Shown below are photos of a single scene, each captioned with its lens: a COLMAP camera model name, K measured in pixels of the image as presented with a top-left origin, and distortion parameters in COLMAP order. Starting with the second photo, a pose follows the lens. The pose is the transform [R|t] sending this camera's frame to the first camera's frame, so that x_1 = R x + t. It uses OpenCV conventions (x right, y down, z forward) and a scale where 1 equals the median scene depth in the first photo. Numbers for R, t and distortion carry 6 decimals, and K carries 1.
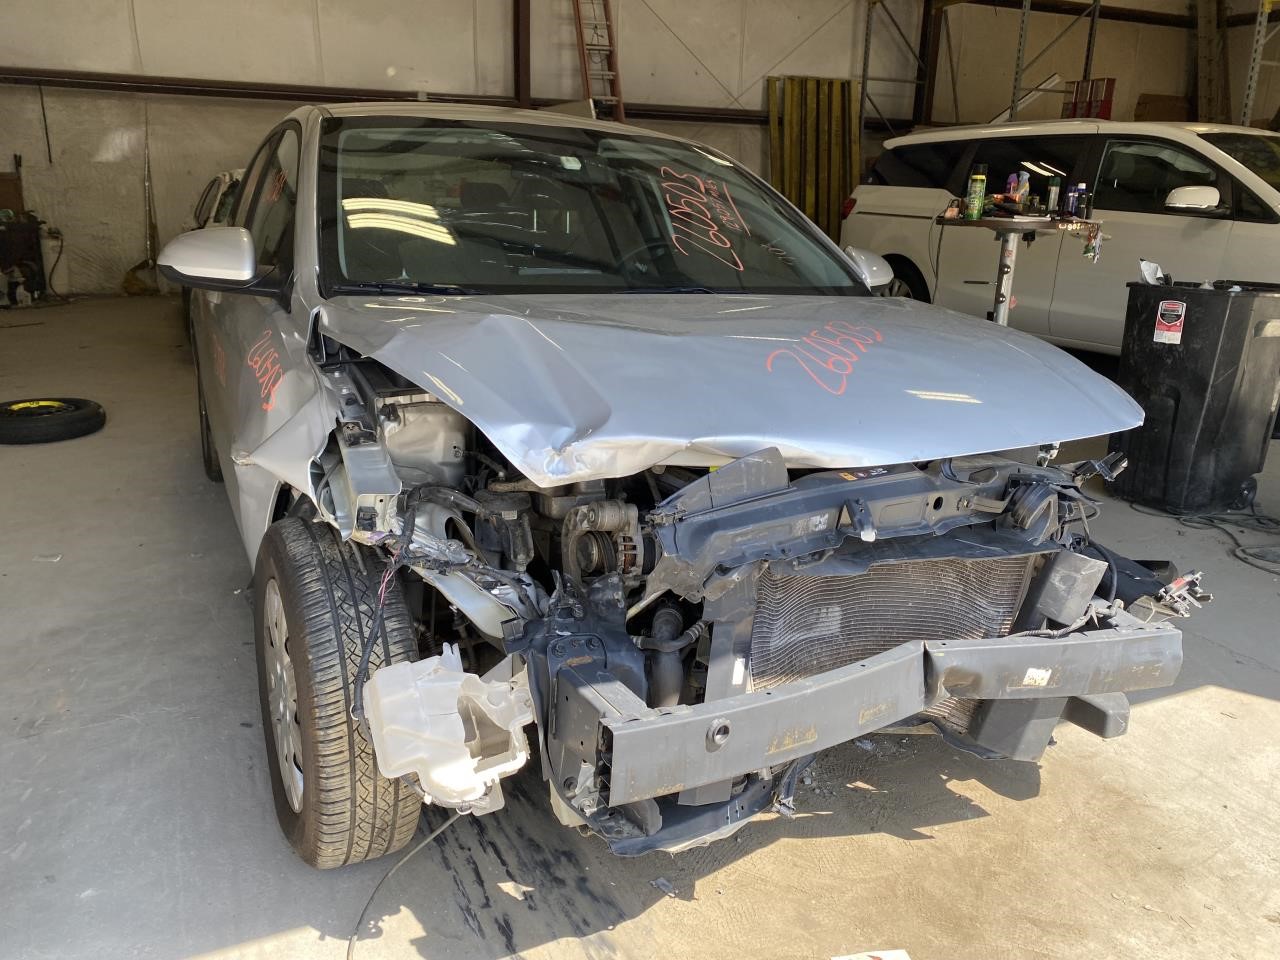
lens RADIAL K [[964.3, 0, 608.5], [0, 964.3, 474.2], [0, 0, 1]] dist [0.000633, 0.002585]
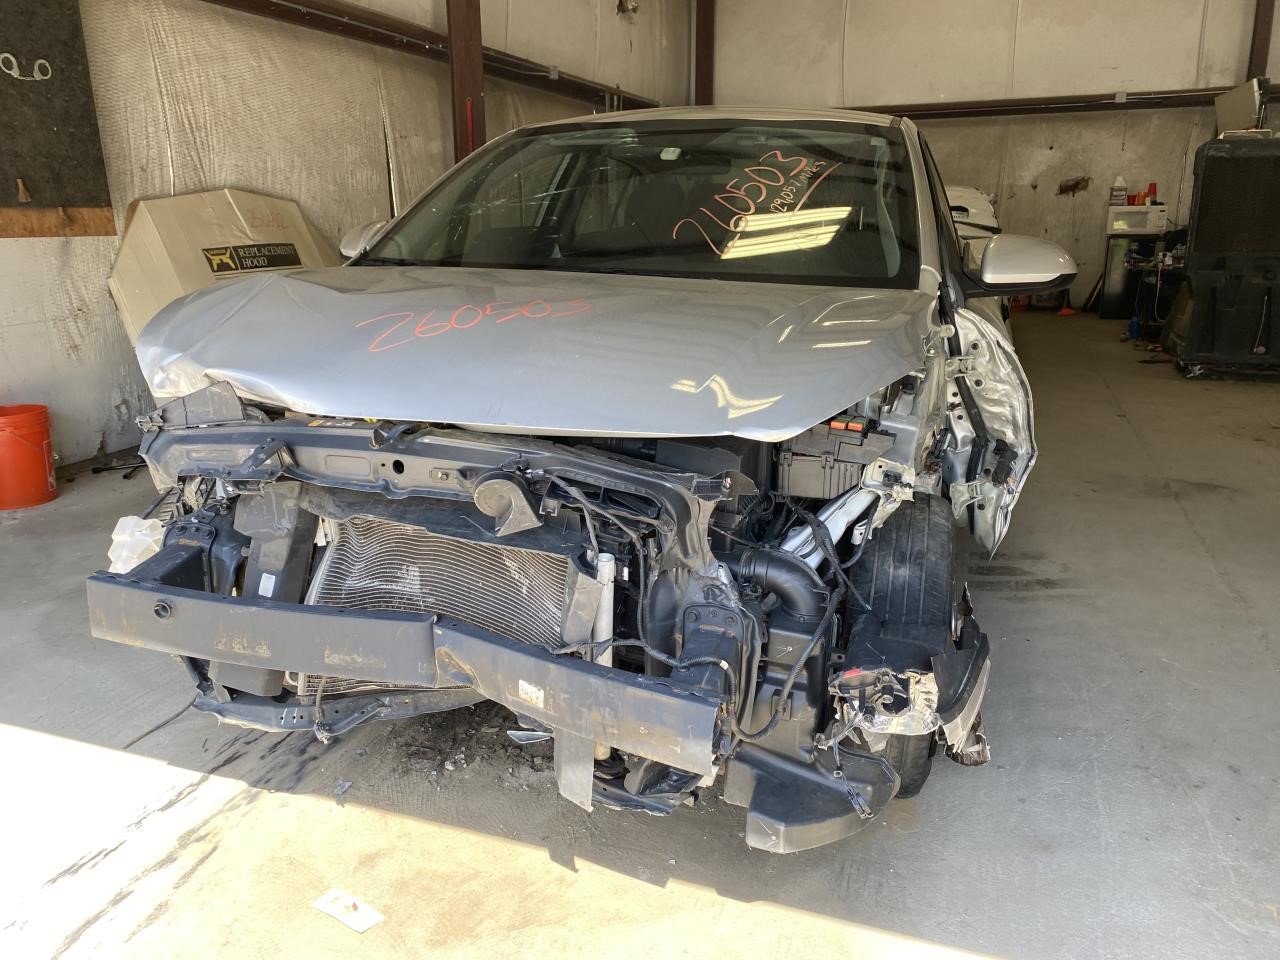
lens RADIAL K [[964.3, 0, 608.5], [0, 964.3, 474.2], [0, 0, 1]] dist [0.000633, 0.002585]
pose [[0.718332, 0.158672, -0.677364, 1.155757], [-0.172910, 0.983811, 0.047090, -0.045622], [0.673870, 0.083297, 0.734139, 0.415632]]
